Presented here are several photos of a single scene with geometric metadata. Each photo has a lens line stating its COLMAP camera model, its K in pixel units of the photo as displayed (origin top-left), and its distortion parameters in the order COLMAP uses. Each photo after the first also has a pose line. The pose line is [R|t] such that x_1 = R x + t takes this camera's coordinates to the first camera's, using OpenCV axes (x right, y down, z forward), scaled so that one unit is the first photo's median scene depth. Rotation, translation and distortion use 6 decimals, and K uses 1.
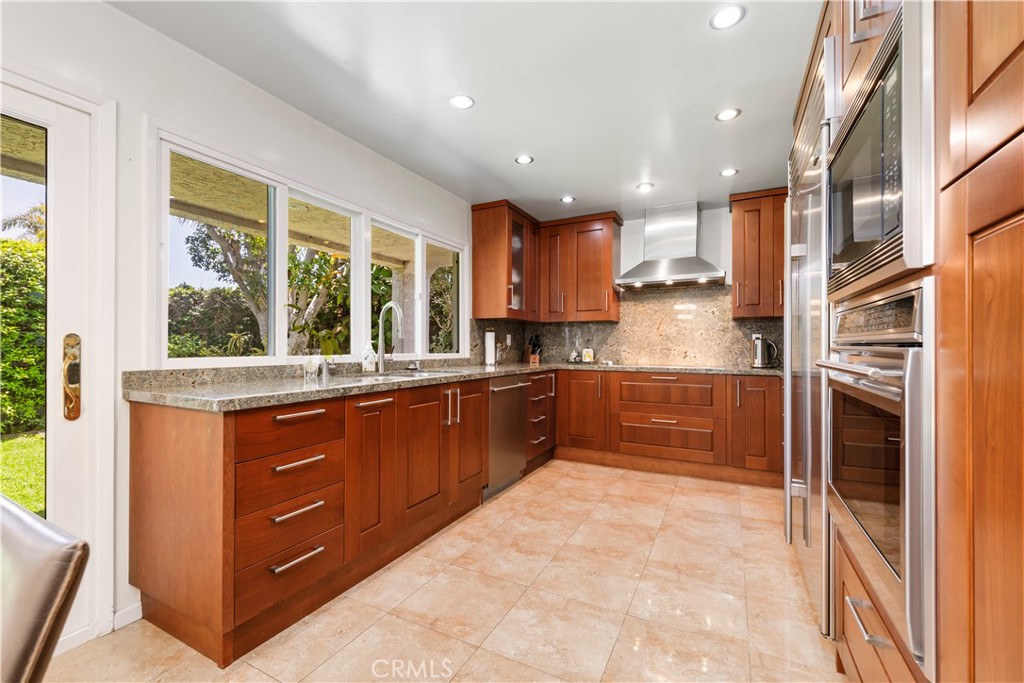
lens RADIAL K [[420.1, 0, 506.1], [0, 420.1, 341.5], [0, 0, 1]] dist [0.006465, -0.003783]
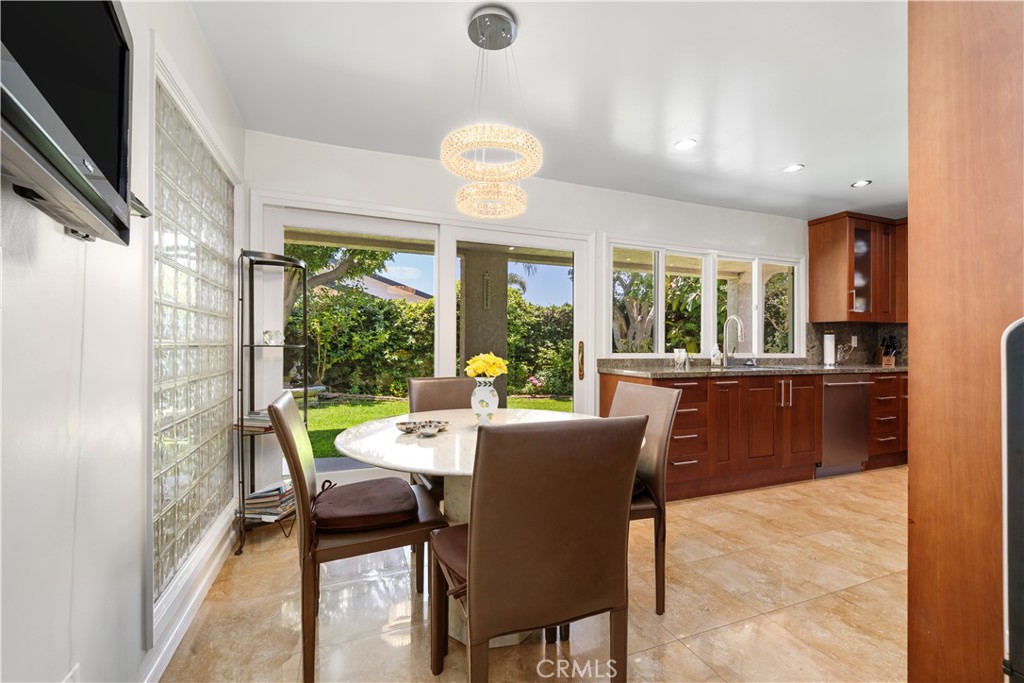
lens RADIAL K [[420.1, 0, 514.2], [0, 420.1, 345.1], [0, 0, 1]] dist [0.006465, -0.003783]
pose [[0.755093, -0.000127, -0.655618, 0.073667], [0.004488, 0.999978, 0.004975, -0.004921], [0.655603, -0.006699, 0.755076, -0.424700]]
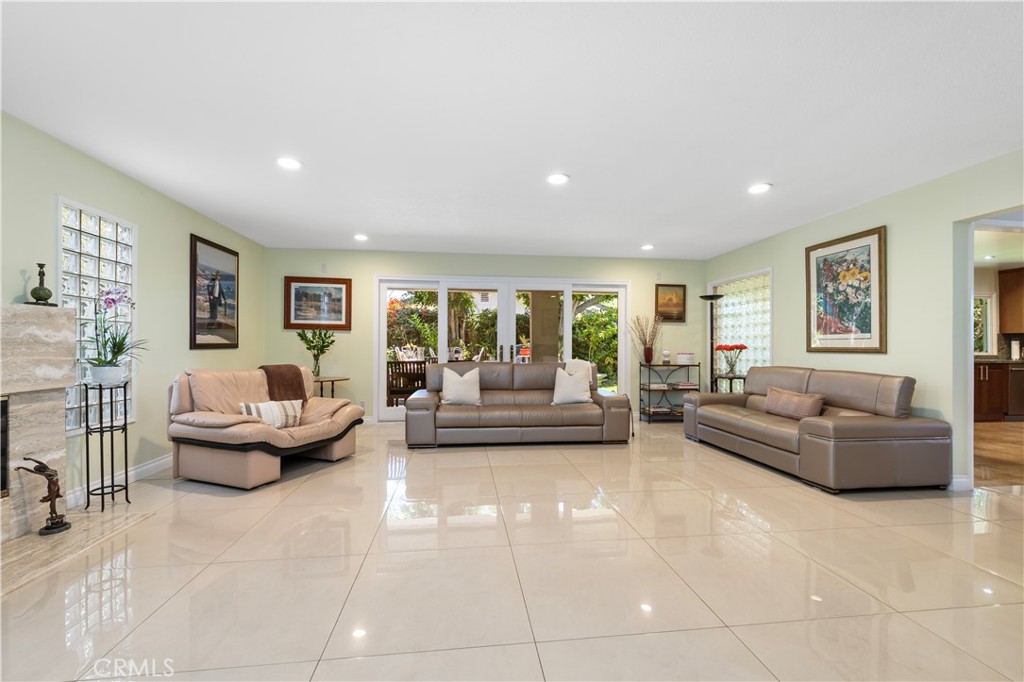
lens RADIAL K [[420.1, 0, 505.7], [0, 420.1, 343.4], [0, 0, 1]] dist [0.006465, -0.003783]
pose [[0.563025, -0.006810, -0.826412, 0.258678], [0.007126, 0.999969, -0.003385, -0.024643], [0.826409, -0.003983, 0.563056, -2.083173]]
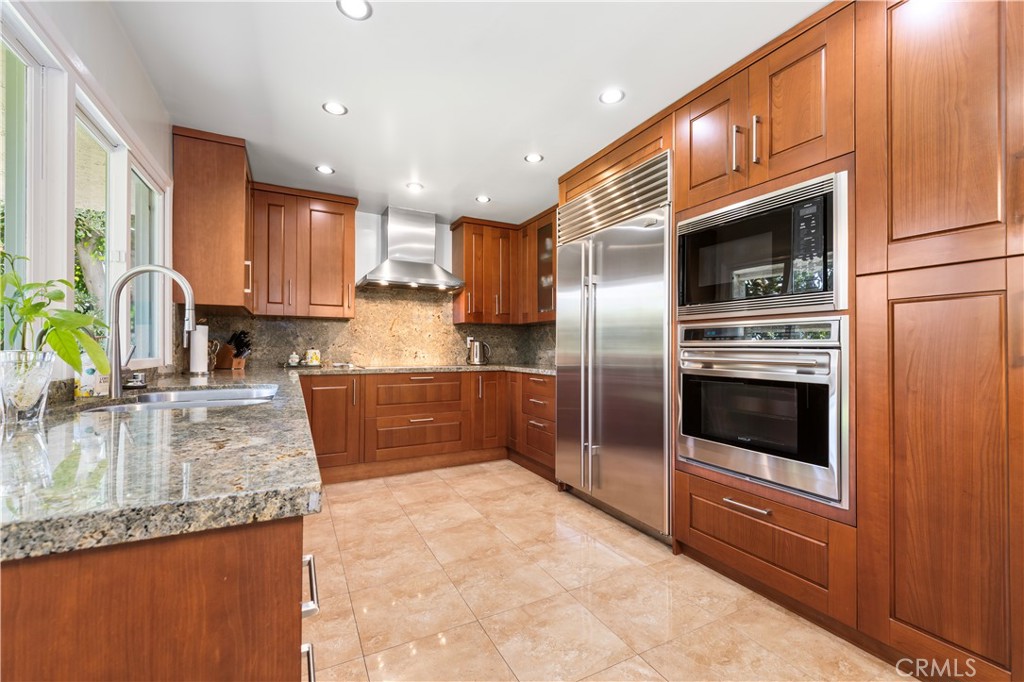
lens RADIAL K [[420.1, 0, 508.7], [0, 420.1, 342.2], [0, 0, 1]] dist [0.006465, -0.003783]
pose [[0.573092, 0.011383, 0.819412, -0.372698], [-0.012472, 0.999909, -0.005167, 0.002120], [-0.819396, -0.007258, 0.573182, 0.260487]]
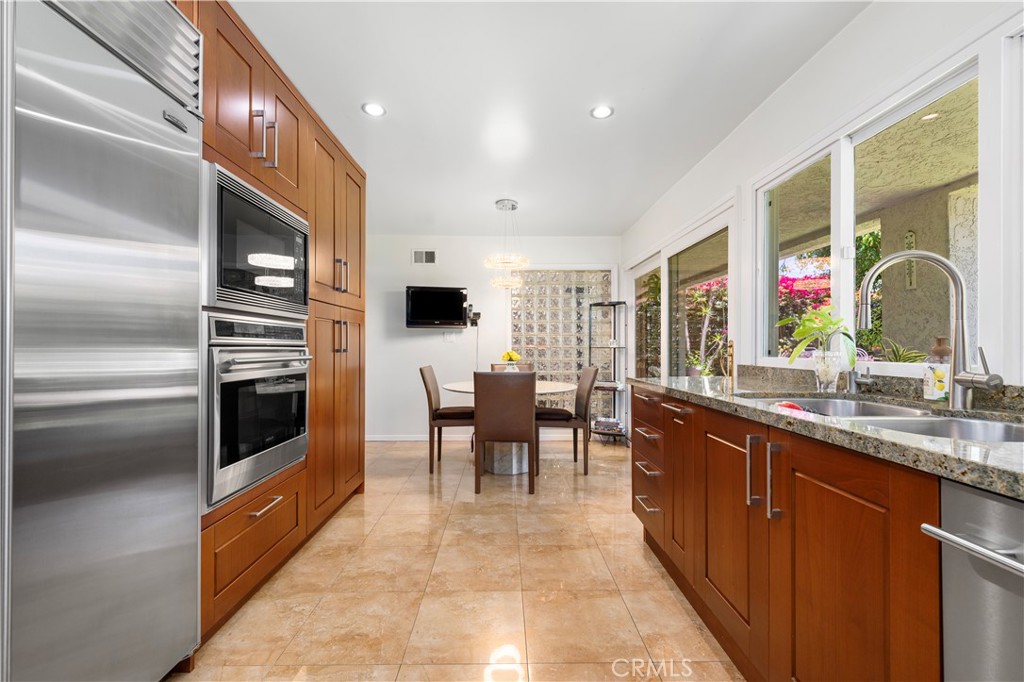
lens RADIAL K [[420.1, 0, 516.7], [0, 420.1, 346.1], [0, 0, 1]] dist [0.006465, -0.003783]
pose [[-0.868187, -0.003056, -0.496228, 0.263558], [0.004822, 0.999882, -0.014594, 0.012159], [0.496214, -0.015064, -0.868069, 0.970744]]
